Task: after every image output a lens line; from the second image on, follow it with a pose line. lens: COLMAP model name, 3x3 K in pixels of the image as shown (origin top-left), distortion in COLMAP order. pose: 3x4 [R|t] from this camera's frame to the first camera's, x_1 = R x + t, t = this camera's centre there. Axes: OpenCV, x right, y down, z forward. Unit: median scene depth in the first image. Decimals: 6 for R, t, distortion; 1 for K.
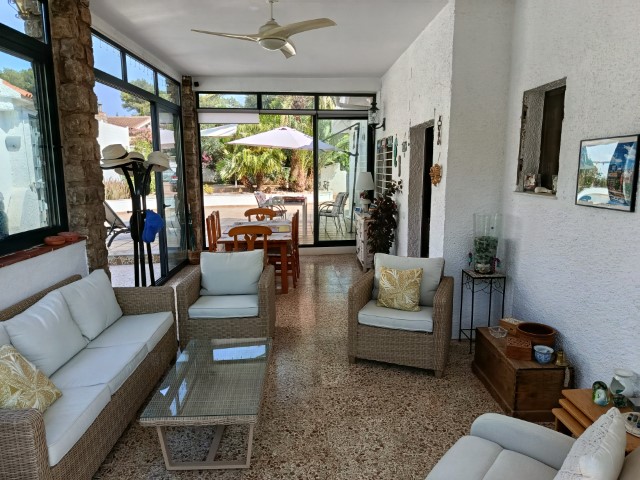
lens RADIAL K [[447.7, 0, 318.3], [0, 447.7, 238.5], [0, 0, 1]] dist [0.010099, -0.009489]
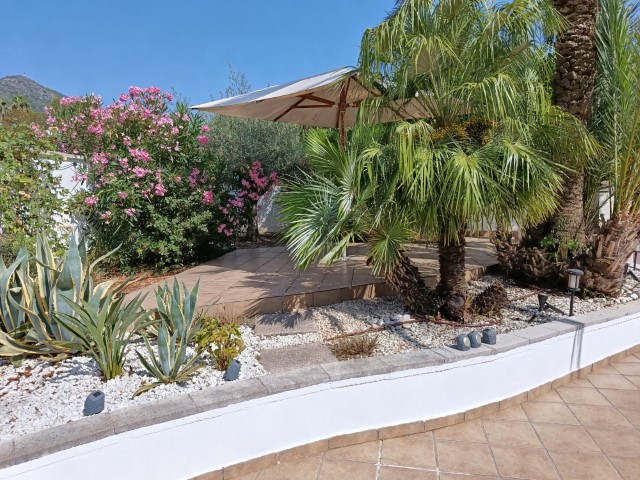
lens RADIAL K [[447.7, 0, 317.0], [0, 447.7, 241.0], [0, 0, 1]] dist [0.010099, -0.009489]
pose [[0.980109, -0.017527, -0.197685, -0.163358], [0.007068, 0.998543, -0.053488, -0.134502], [0.198334, 0.051027, 0.978805, 0.793271]]
